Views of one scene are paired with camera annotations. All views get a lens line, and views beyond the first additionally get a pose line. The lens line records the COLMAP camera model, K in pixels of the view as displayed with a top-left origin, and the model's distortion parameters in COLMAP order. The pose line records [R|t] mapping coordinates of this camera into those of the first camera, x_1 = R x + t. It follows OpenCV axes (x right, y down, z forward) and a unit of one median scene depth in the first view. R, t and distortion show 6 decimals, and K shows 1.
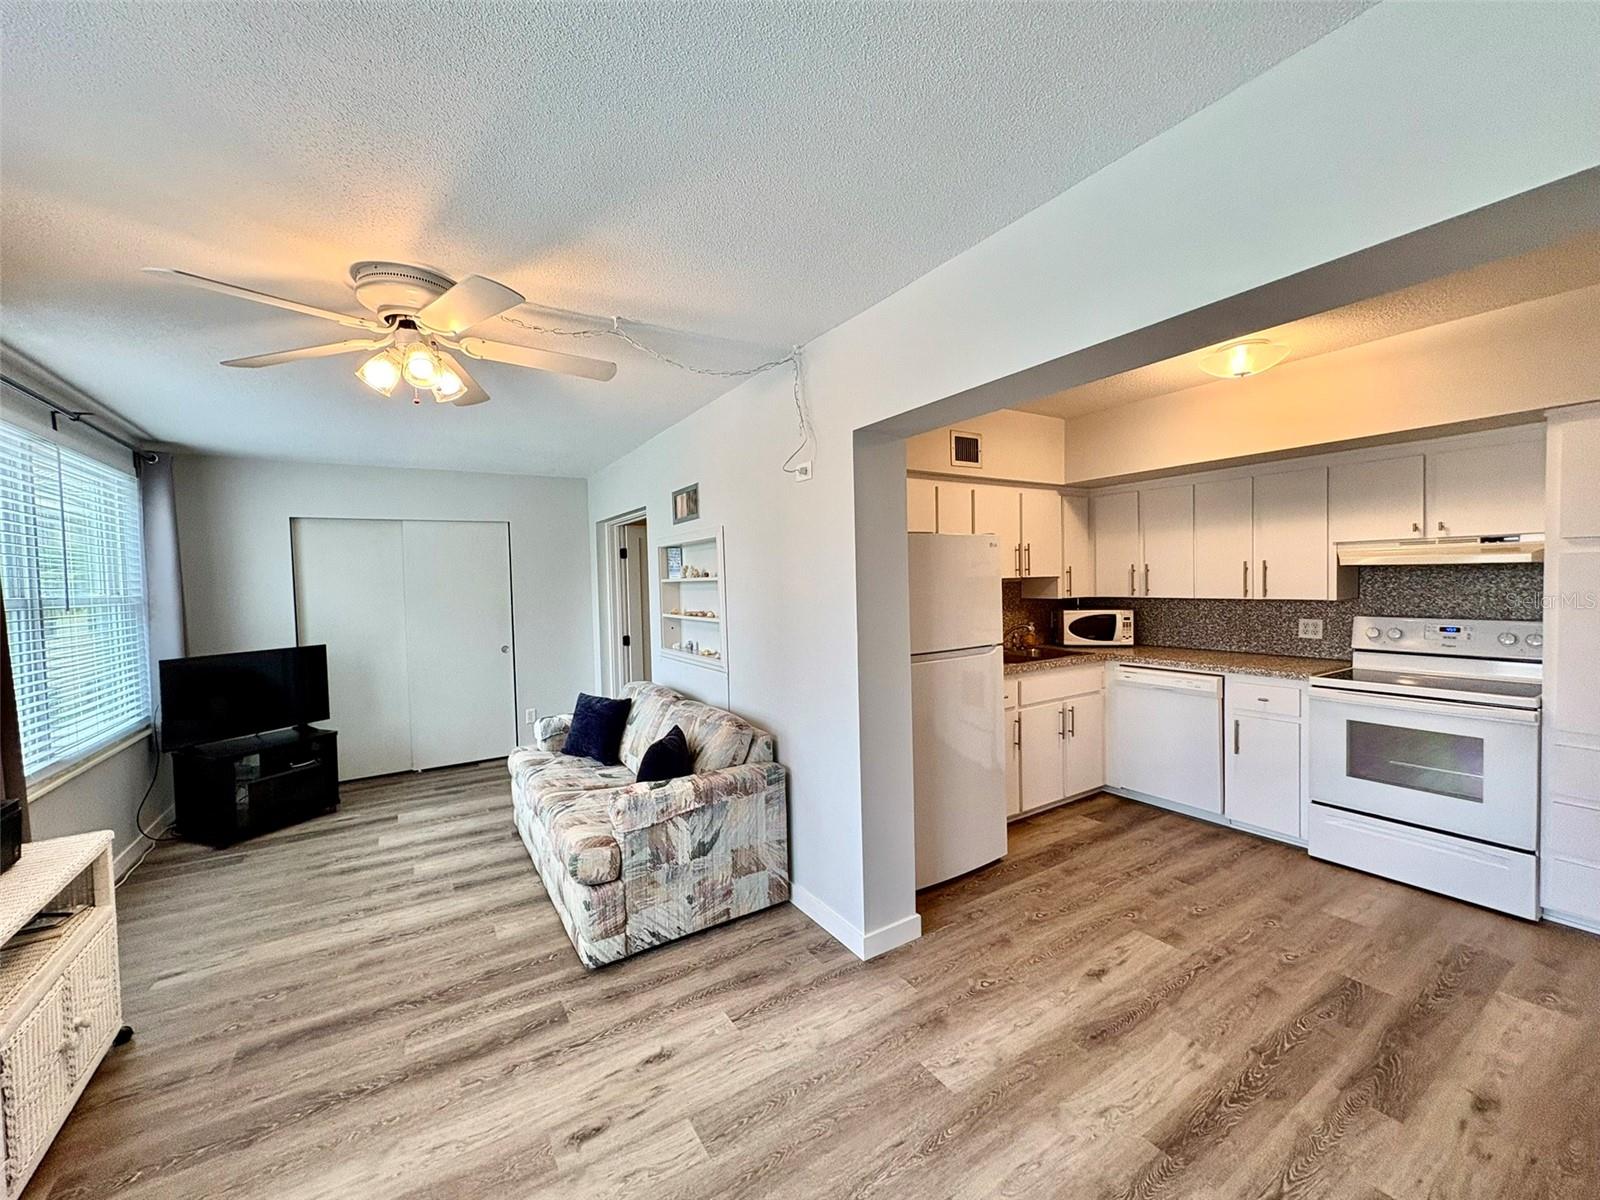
lens RADIAL K [[634.8, 0, 801.5], [0, 634.8, 601.1], [0, 0, 1]] dist [-0.000233, 0.000110]
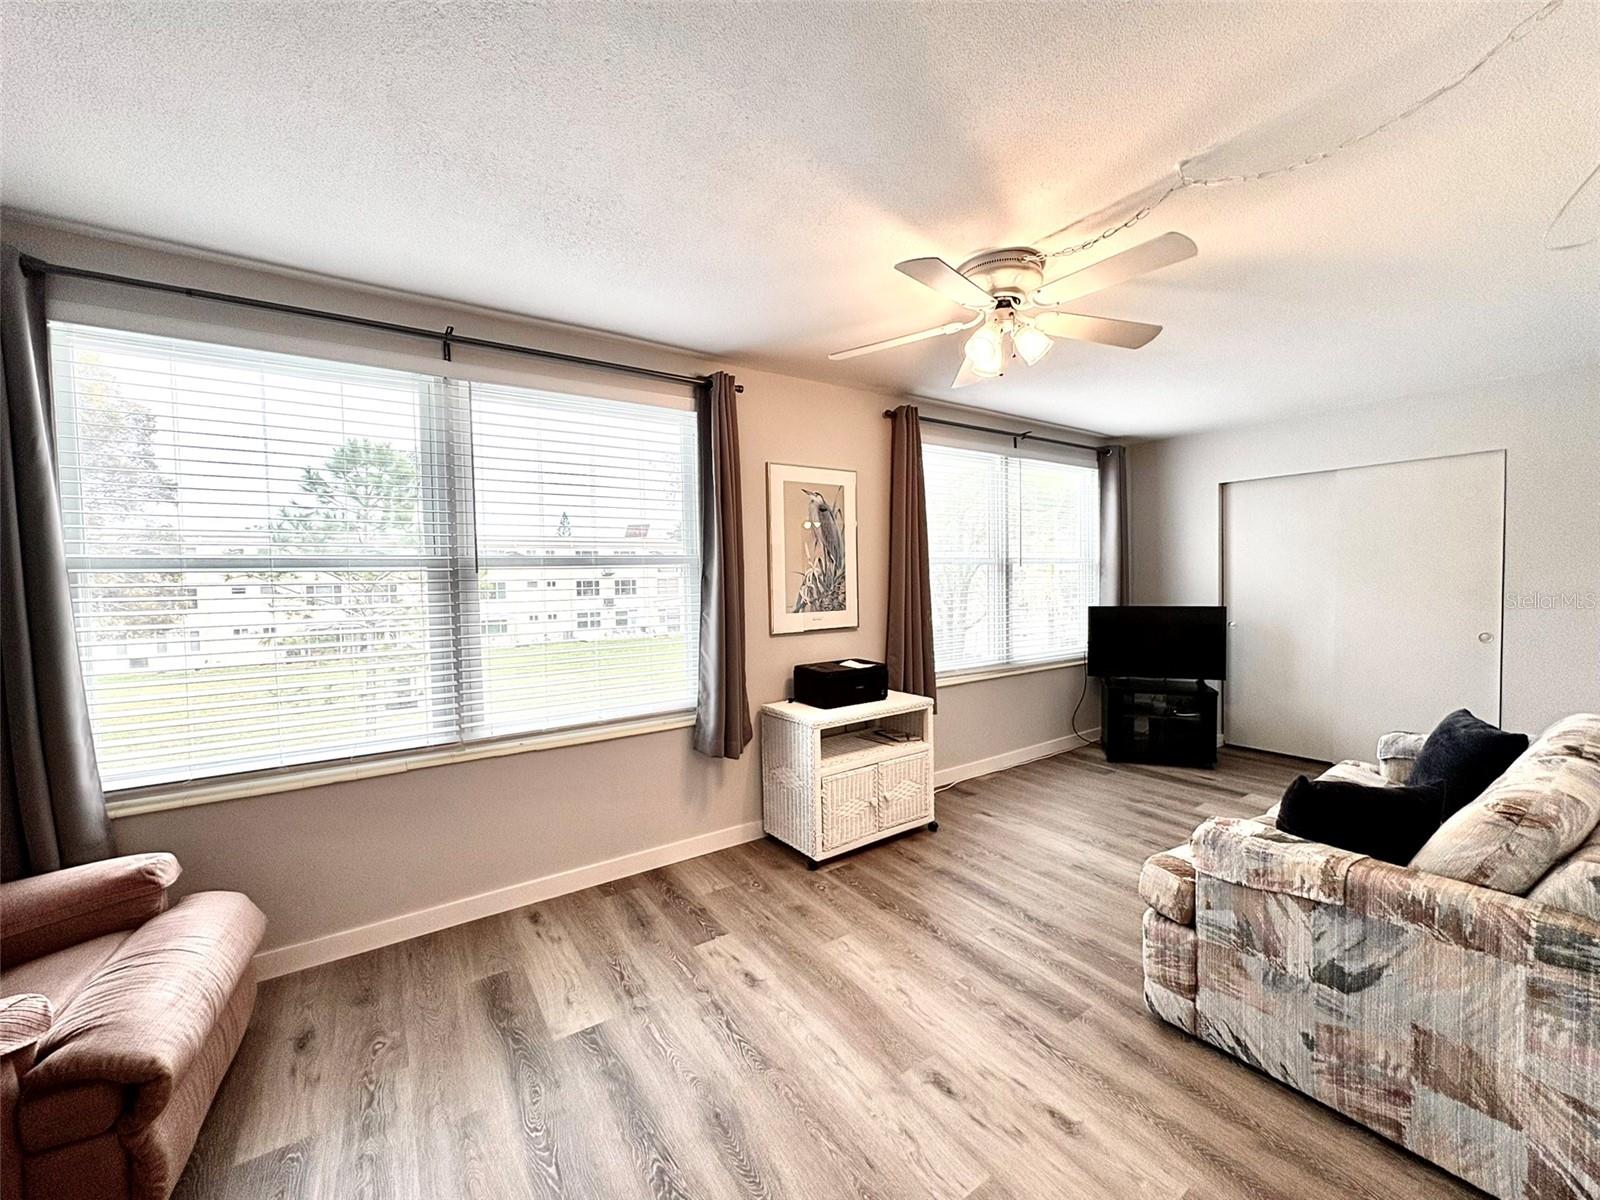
lens RADIAL K [[634.8, 0, 796.8], [0, 634.8, 598.6], [0, 0, 1]] dist [-0.000233, 0.000110]
pose [[0.032715, 0.060787, -0.997615, 0.393377], [-0.017829, 0.998025, 0.060227, 0.012051], [0.999306, 0.015816, 0.033734, 0.469581]]
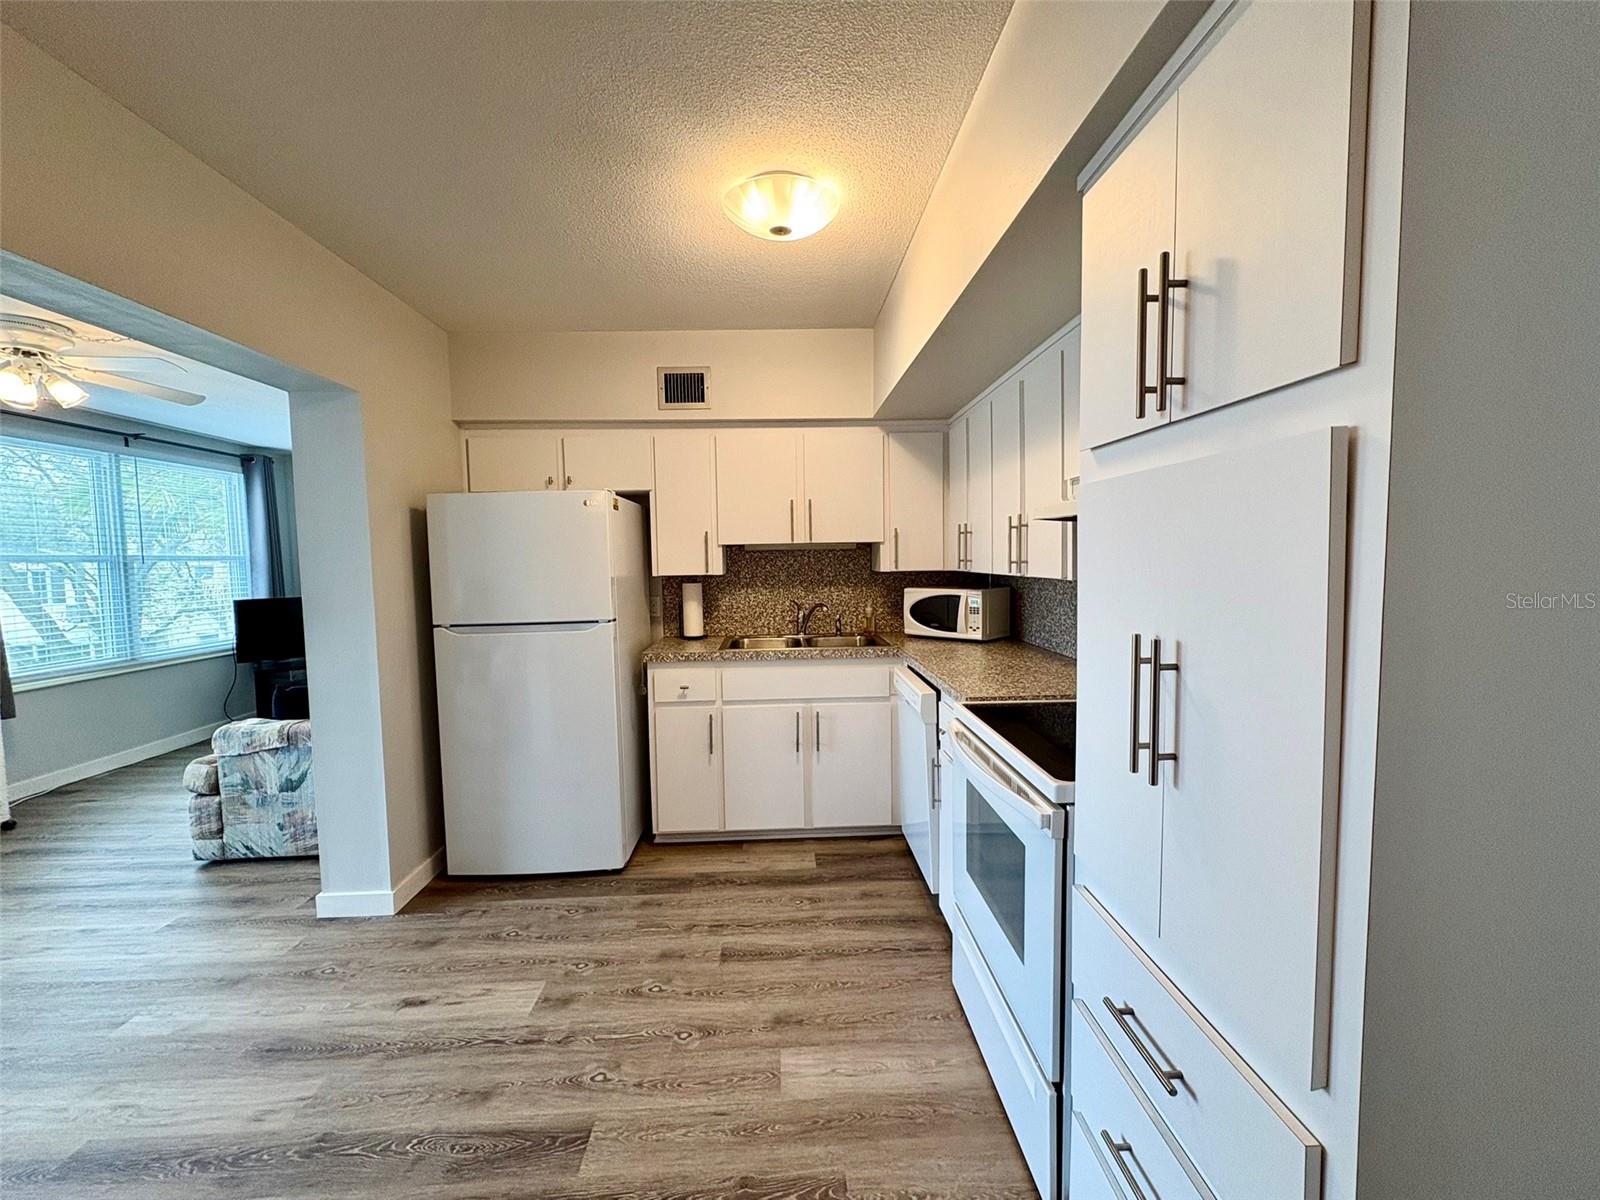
lens RADIAL K [[671.2, 0, 803.4], [0, 671.2, 598.3], [0, 0, 1]] dist [-0.000734, -0.000273]
pose [[0.866267, 0.040671, -0.497924, 1.195954], [-0.021153, 0.998773, 0.044781, -0.009303], [0.499134, -0.028260, 0.866064, 0.436434]]
